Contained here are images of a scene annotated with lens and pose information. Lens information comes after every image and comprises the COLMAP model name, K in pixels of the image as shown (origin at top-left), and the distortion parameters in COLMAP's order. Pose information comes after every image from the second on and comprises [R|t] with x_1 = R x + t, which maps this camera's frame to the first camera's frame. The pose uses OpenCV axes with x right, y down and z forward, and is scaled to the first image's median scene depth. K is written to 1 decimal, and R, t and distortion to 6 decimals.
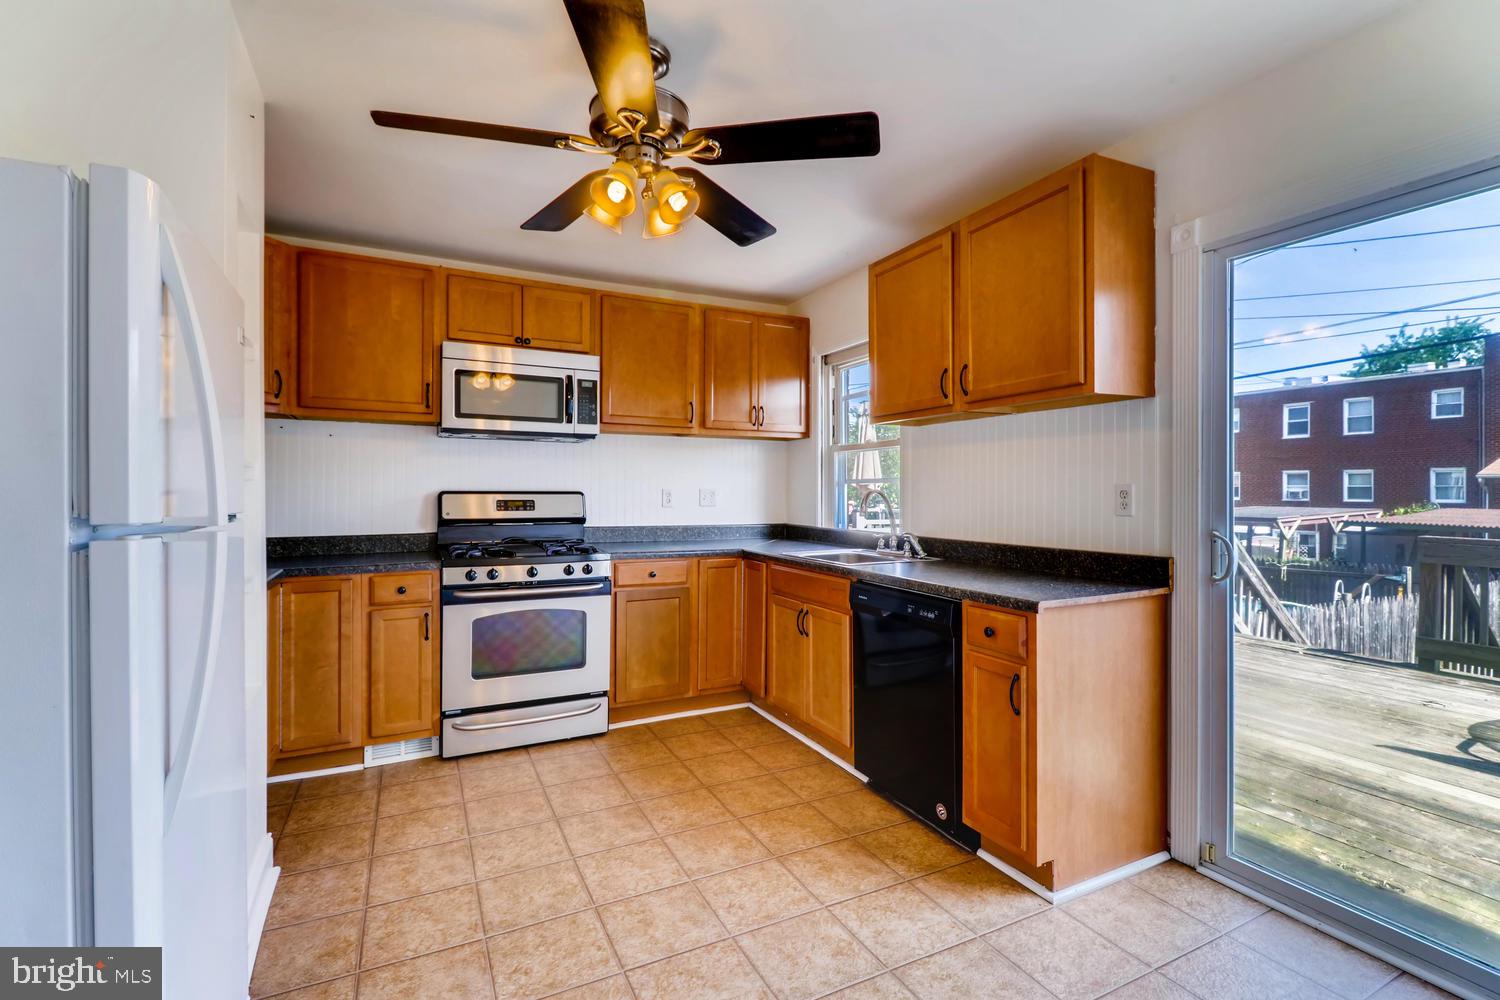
lens RADIAL K [[689.9, 0, 754.6], [0, 689.9, 490.9], [0, 0, 1]] dist [0.023160, -0.015677]
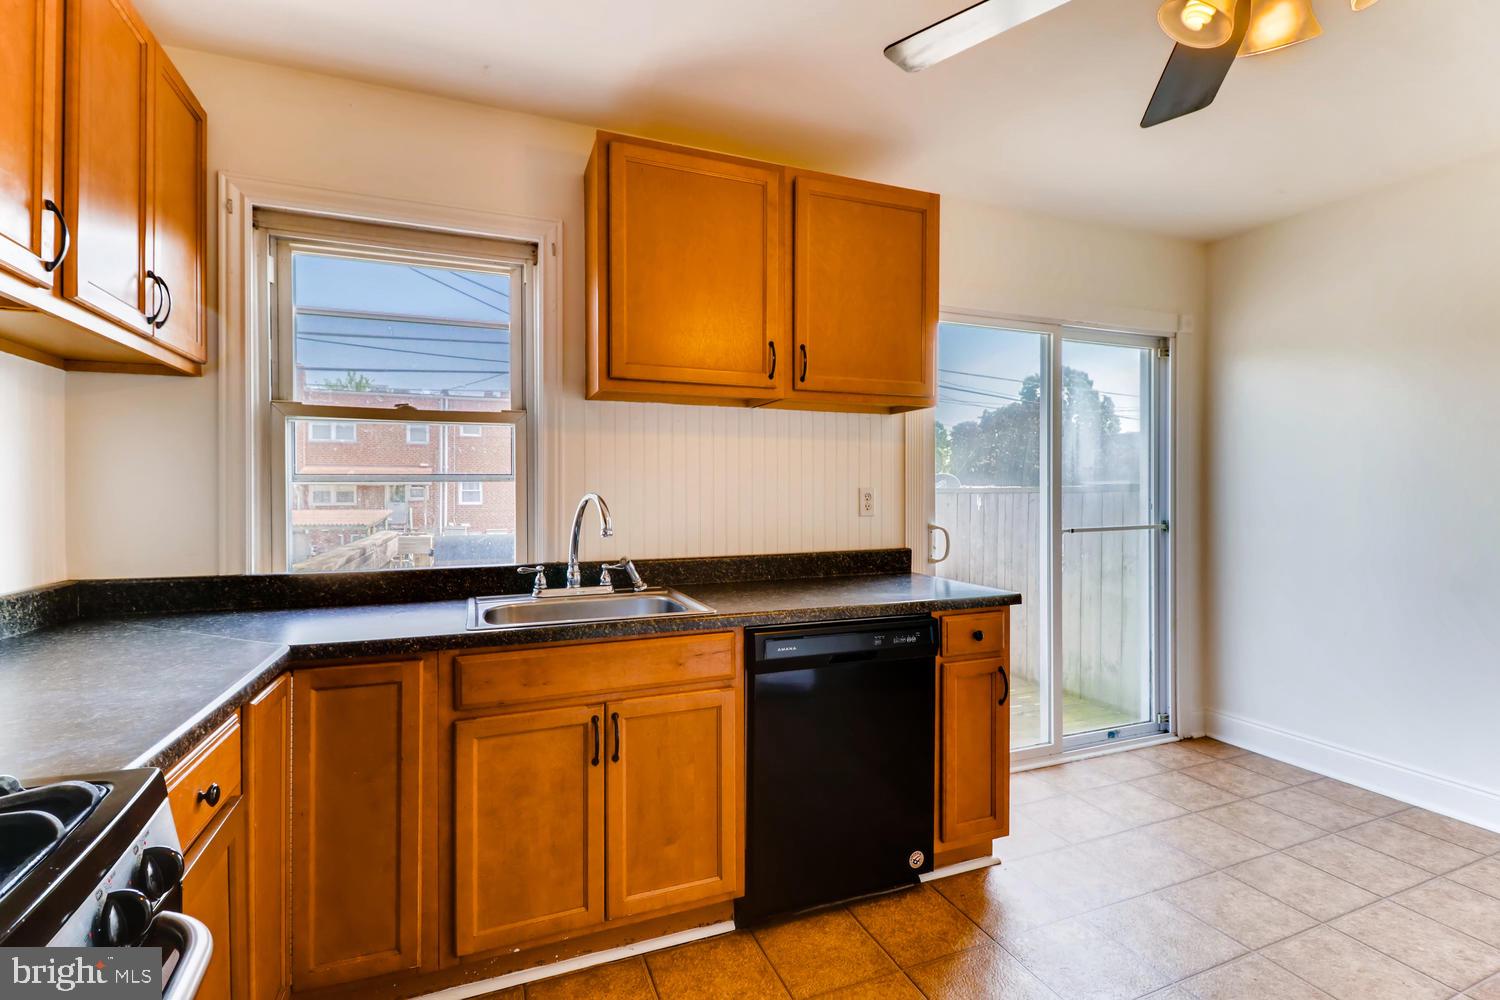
lens RADIAL K [[689.9, 0, 754.6], [0, 689.9, 490.9], [0, 0, 1]] dist [0.023160, -0.015677]
pose [[0.077625, 0.001070, 0.996982, -0.431569], [0.001611, 0.999998, -0.001199, -0.003031], [-0.996981, 0.001700, 0.077623, 0.784916]]
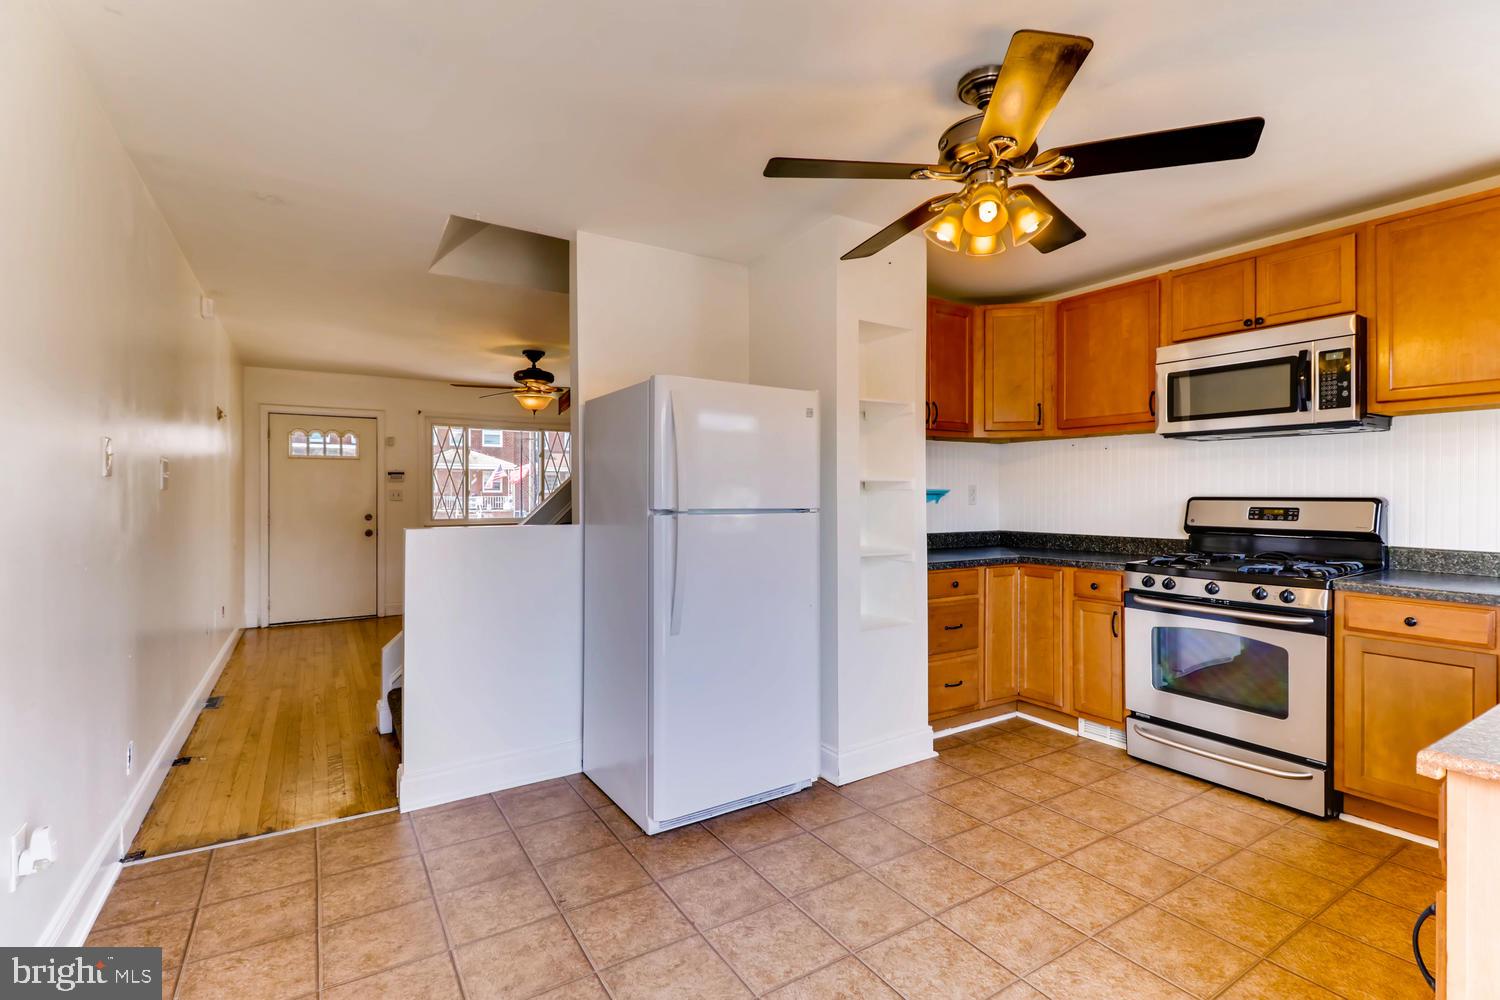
lens RADIAL K [[689.9, 0, 754.6], [0, 689.9, 490.9], [0, 0, 1]] dist [0.023160, -0.015677]
pose [[0.093285, -0.007610, -0.995610, 0.484290], [-0.000260, 0.999971, -0.007668, -0.000582], [0.995639, 0.000974, 0.093280, 0.314082]]
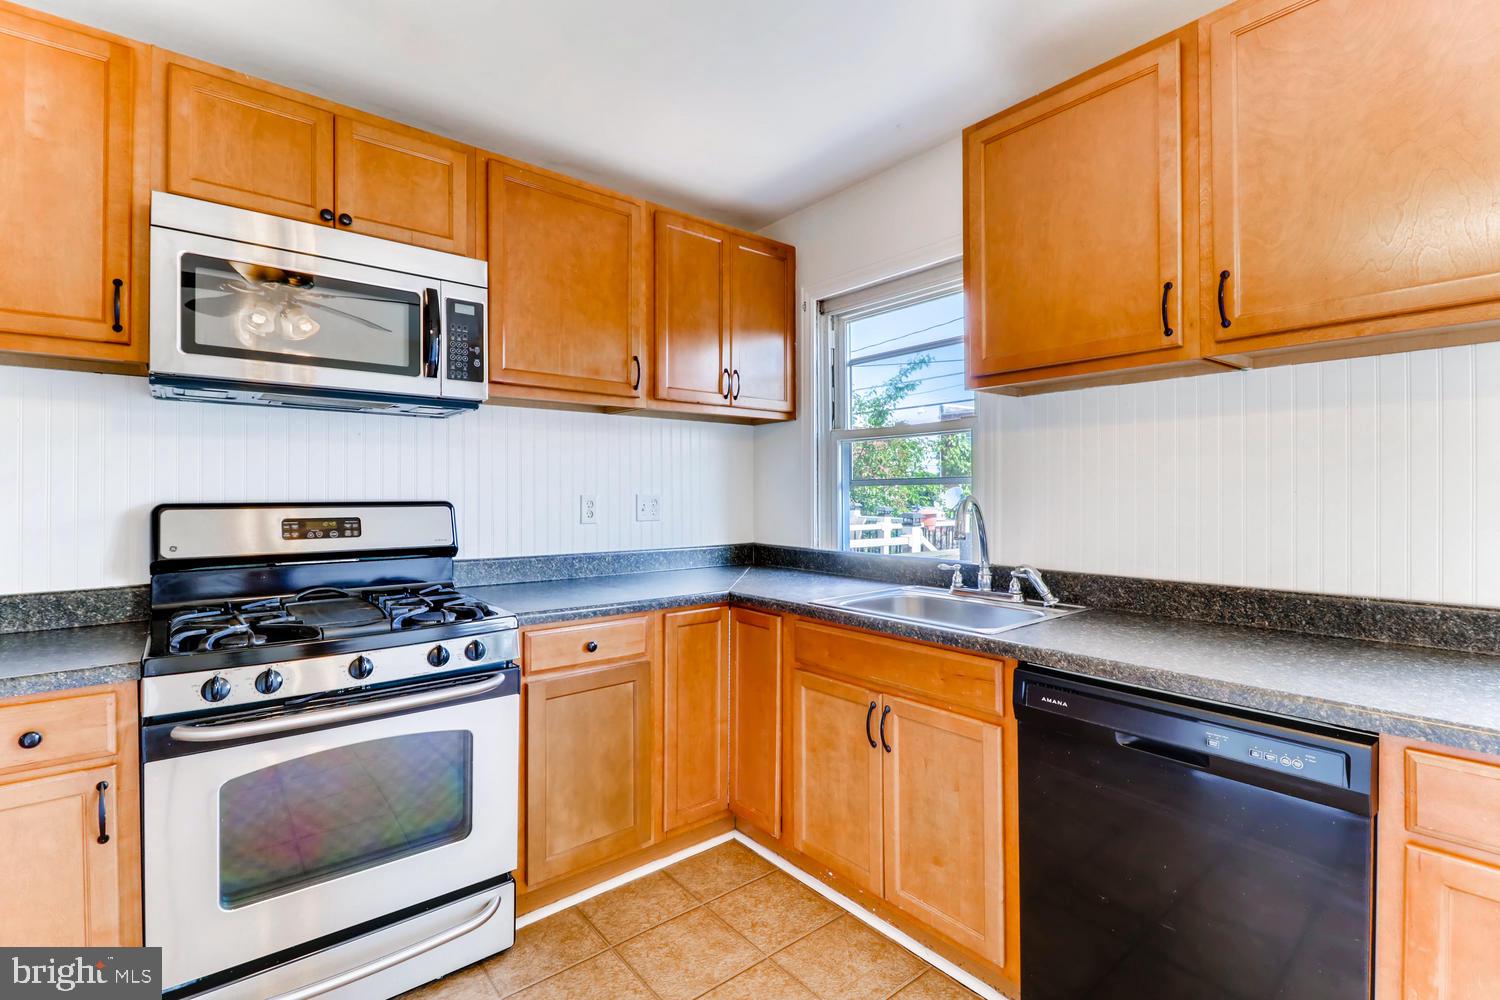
lens RADIAL K [[689.9, 0, 754.6], [0, 689.9, 490.9], [0, 0, 1]] dist [0.023160, -0.015677]
pose [[0.974584, -0.005240, 0.223963, -0.148829], [0.005635, 0.999983, -0.001124, -0.006370], [-0.223953, 0.002358, 0.974597, 0.427075]]
